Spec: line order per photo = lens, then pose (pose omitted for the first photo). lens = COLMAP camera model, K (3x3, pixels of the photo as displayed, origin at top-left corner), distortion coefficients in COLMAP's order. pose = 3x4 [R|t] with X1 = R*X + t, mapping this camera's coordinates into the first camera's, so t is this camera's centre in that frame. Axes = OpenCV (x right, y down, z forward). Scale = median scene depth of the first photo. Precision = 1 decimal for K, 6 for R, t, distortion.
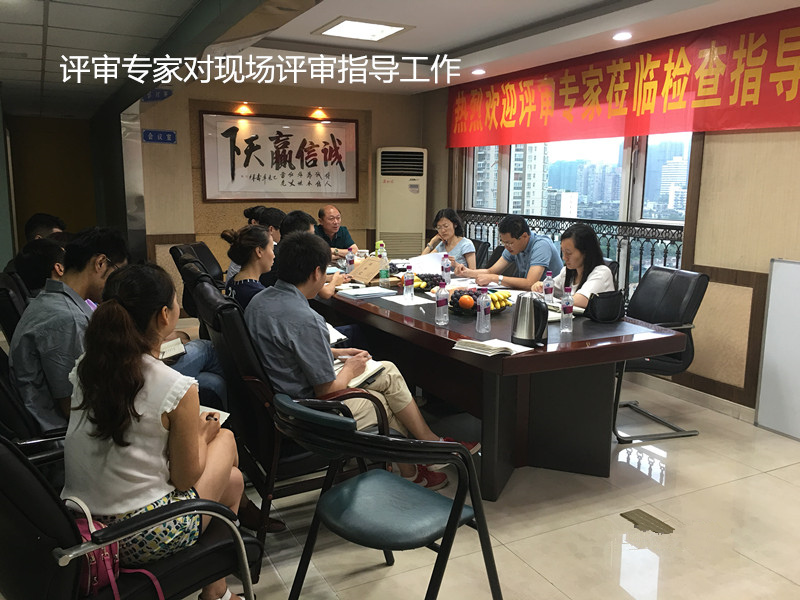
lens RADIAL K [[682.4, 0, 400.0], [0, 682.4, 300.0], [0, 0, 1]] dist [0.059682, -0.067361]
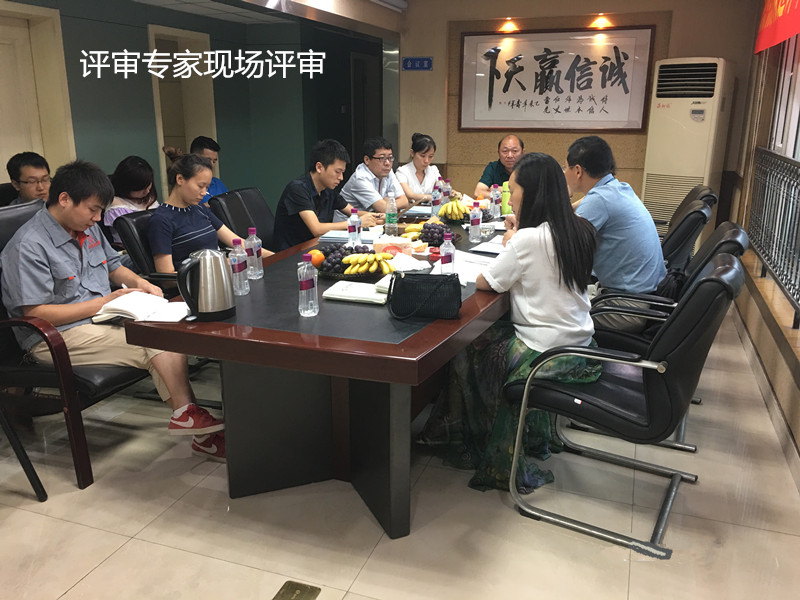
lens RADIAL K [[682.4, 0, 400.0], [0, 682.4, 300.0], [0, 0, 1]] dist [0.059682, -0.067361]
pose [[0.676599, 0.190401, -0.711310, 0.373801], [-0.118720, 0.981561, 0.149814, -0.042244], [0.726718, -0.016917, 0.686727, 0.261965]]
